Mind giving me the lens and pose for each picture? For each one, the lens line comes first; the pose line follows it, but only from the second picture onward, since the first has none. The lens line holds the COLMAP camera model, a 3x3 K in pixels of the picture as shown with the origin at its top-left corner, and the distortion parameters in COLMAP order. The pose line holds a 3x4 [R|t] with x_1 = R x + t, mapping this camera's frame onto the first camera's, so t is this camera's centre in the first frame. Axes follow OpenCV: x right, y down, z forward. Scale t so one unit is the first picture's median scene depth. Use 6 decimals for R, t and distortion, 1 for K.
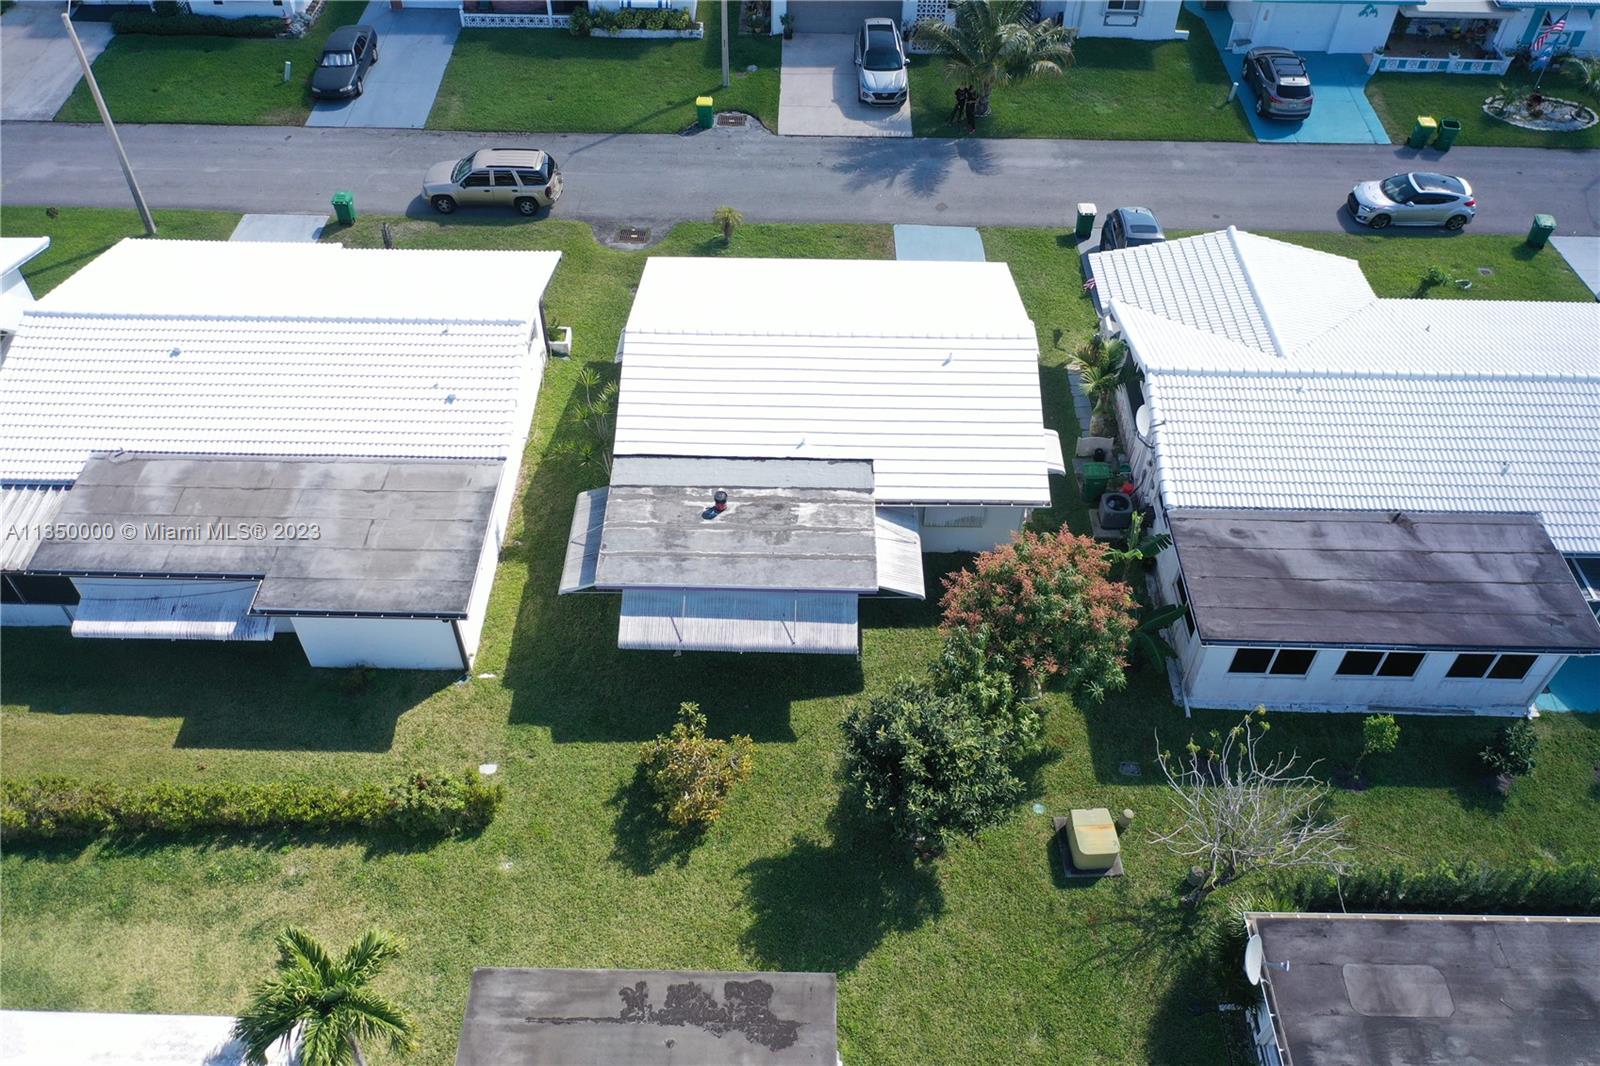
lens RADIAL K [[1249.1, 0, 800.0], [0, 1249.1, 533.0], [0, 0, 1]] dist [-0.004535, -0.010185]
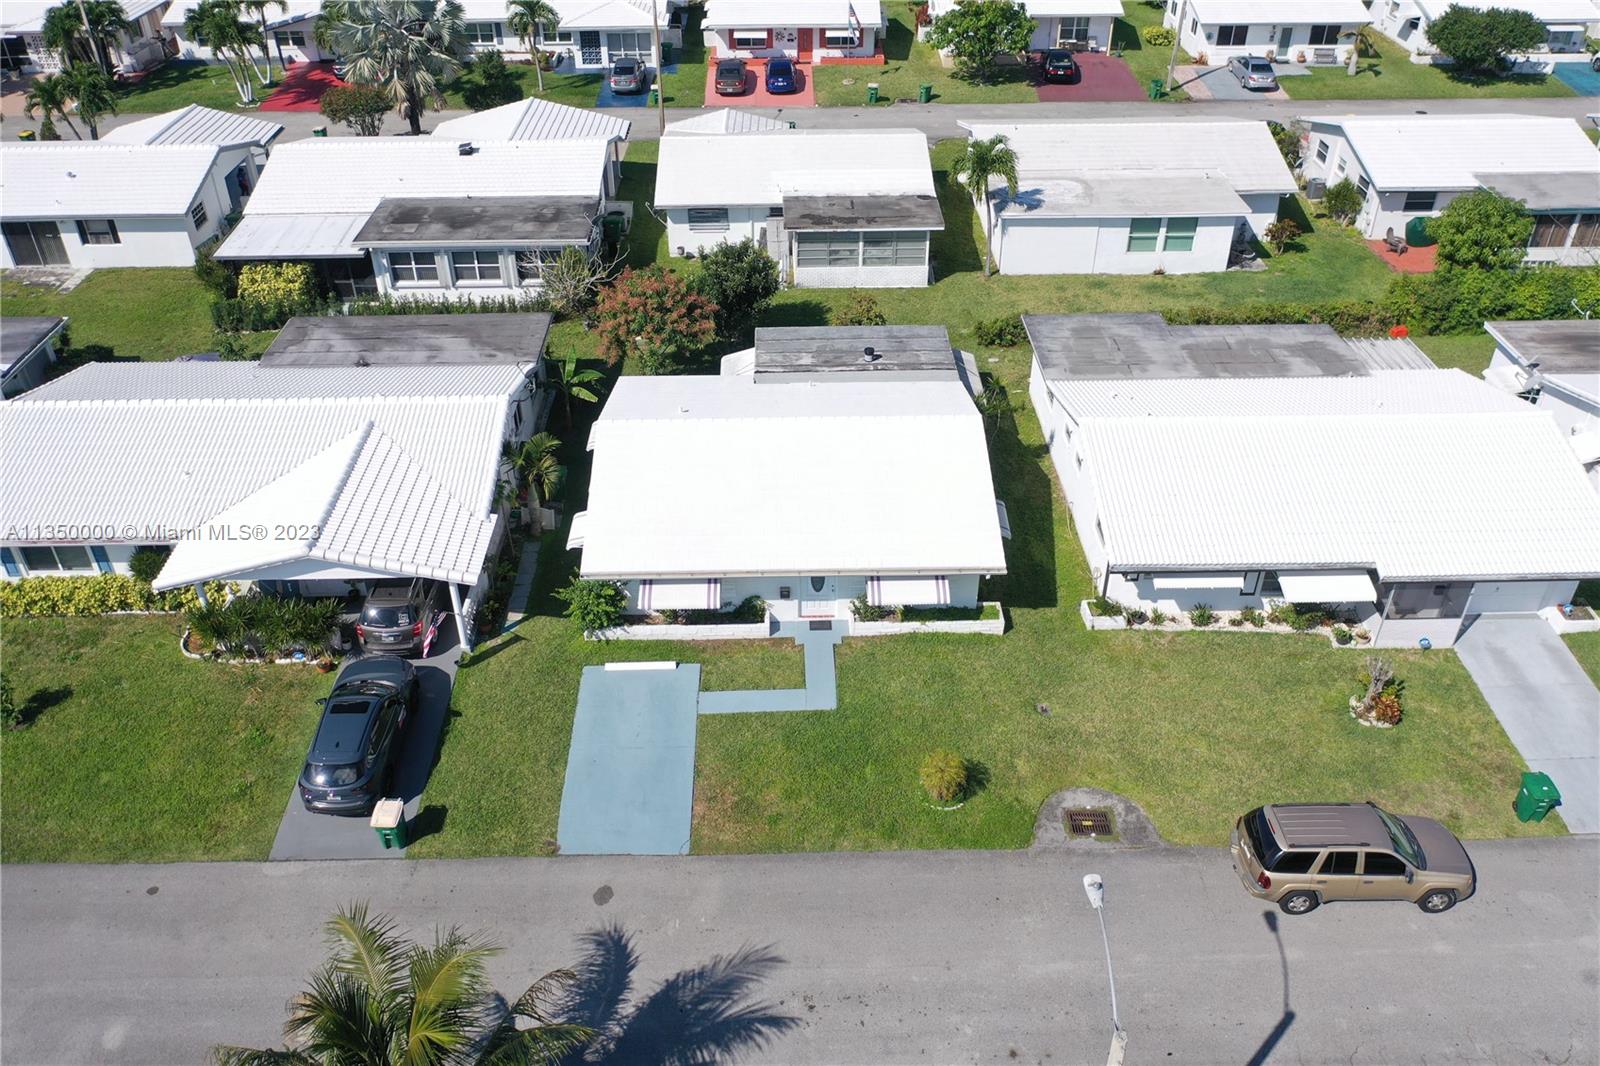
lens RADIAL K [[1249.1, 0, 800.0], [0, 1249.1, 533.0], [0, 0, 1]] dist [-0.004535, -0.010185]
pose [[-0.999525, 0.012381, -0.028236, 0.051589], [-0.026237, 0.139390, 0.989890, -1.326890], [0.016191, 0.990160, -0.138999, 1.374380]]
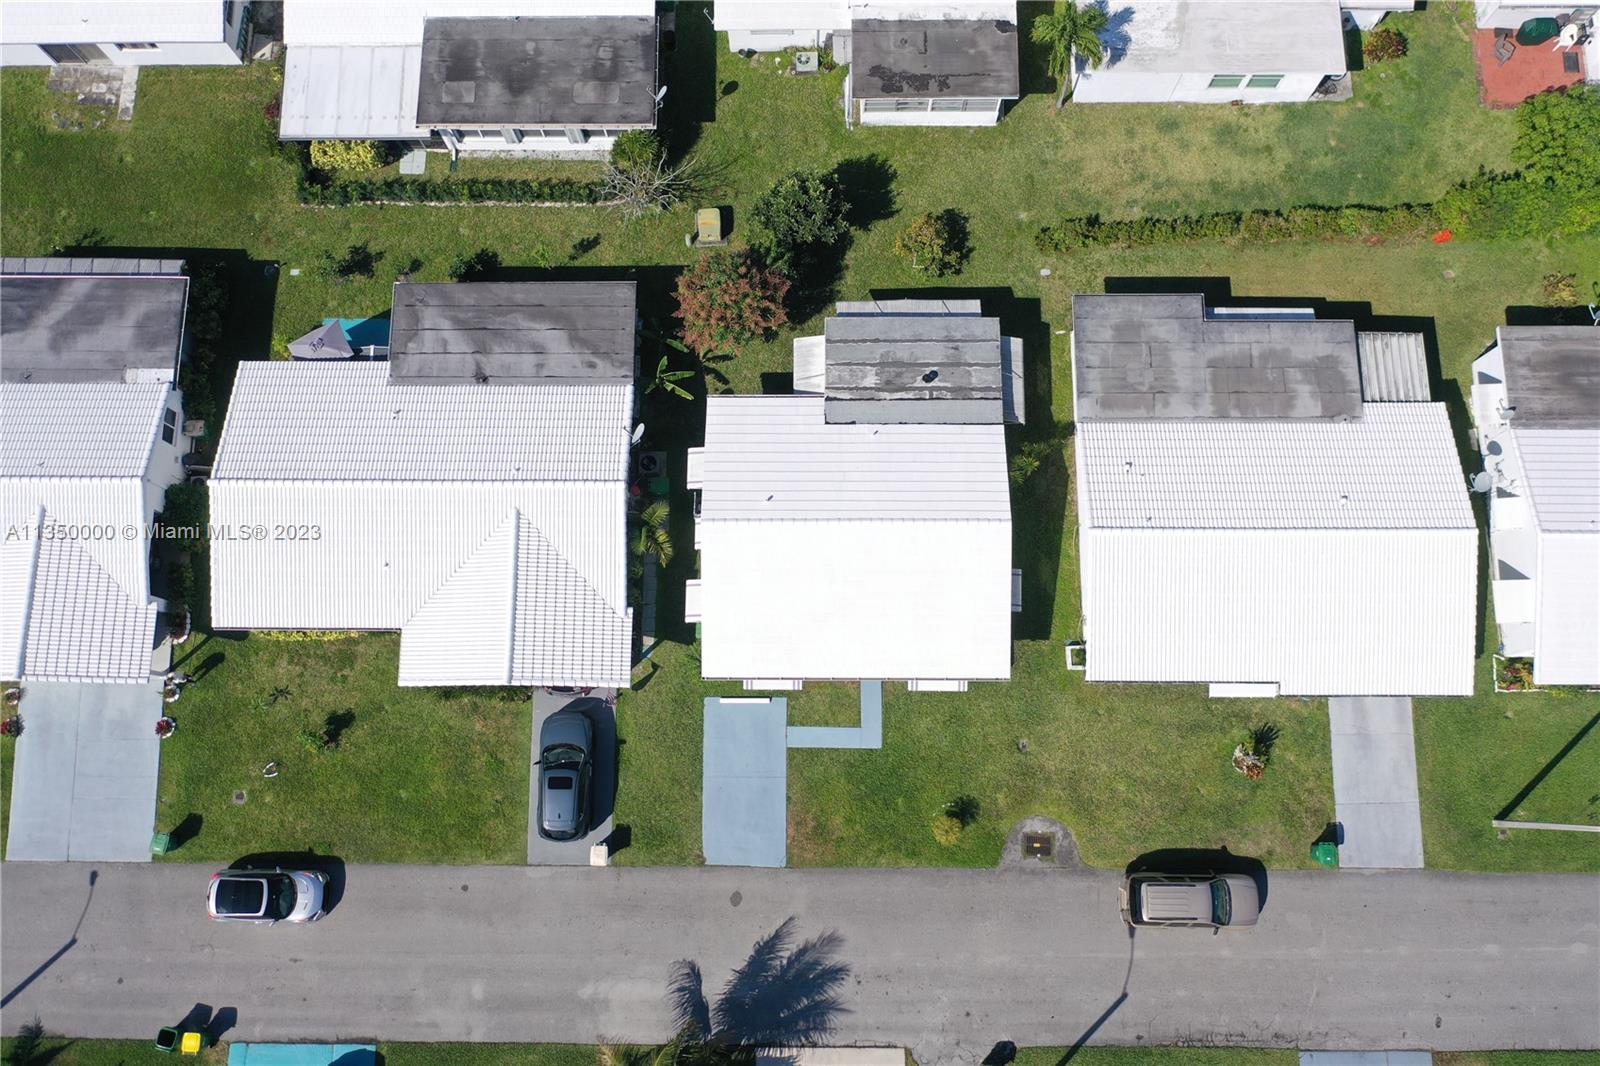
lens RADIAL K [[1249.1, 0, 800.0], [0, 1249.1, 533.0], [0, 0, 1]] dist [-0.004535, -0.010185]
pose [[-0.999984, 0.005441, -0.001333, 0.093930], [-0.004191, -0.568799, 0.822466, -1.381290], [0.003717, 0.822459, 0.568813, 0.286011]]
